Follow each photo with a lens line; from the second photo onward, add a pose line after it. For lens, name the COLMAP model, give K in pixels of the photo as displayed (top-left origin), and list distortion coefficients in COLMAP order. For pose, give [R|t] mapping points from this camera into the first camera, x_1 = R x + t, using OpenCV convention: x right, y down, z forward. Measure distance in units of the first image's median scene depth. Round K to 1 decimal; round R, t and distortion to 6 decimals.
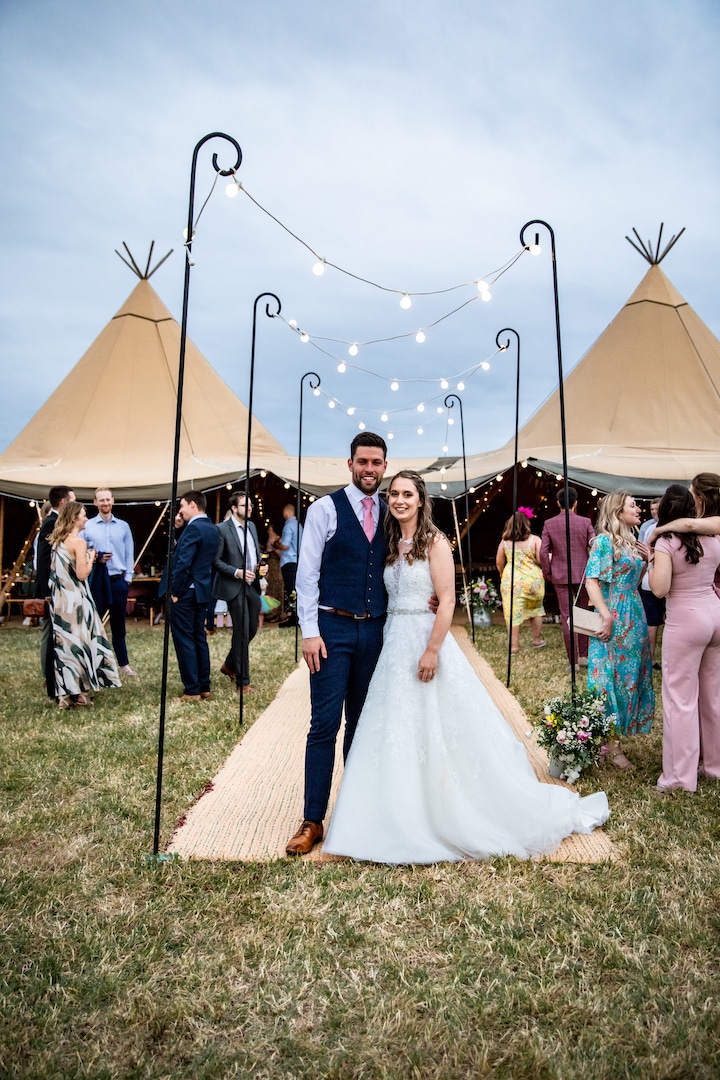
lens RADIAL K [[956.5, 0, 360.0], [0, 956.5, 540.0], [0, 0, 1]] dist [-0.002604, -0.003309]
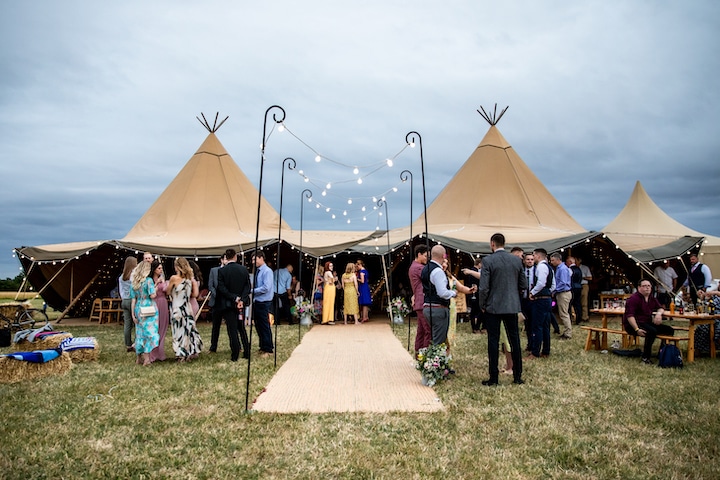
lens RADIAL K [[600.9, 0, 336.9], [0, 600.9, 238.5], [0, 0, 1]] dist [-0.066034, 0.002773]
pose [[0.999944, -0.000443, 0.010585, -0.005325], [0.001143, 0.997809, -0.066146, 0.004219], [-0.010533, 0.066155, 0.997754, -0.251564]]
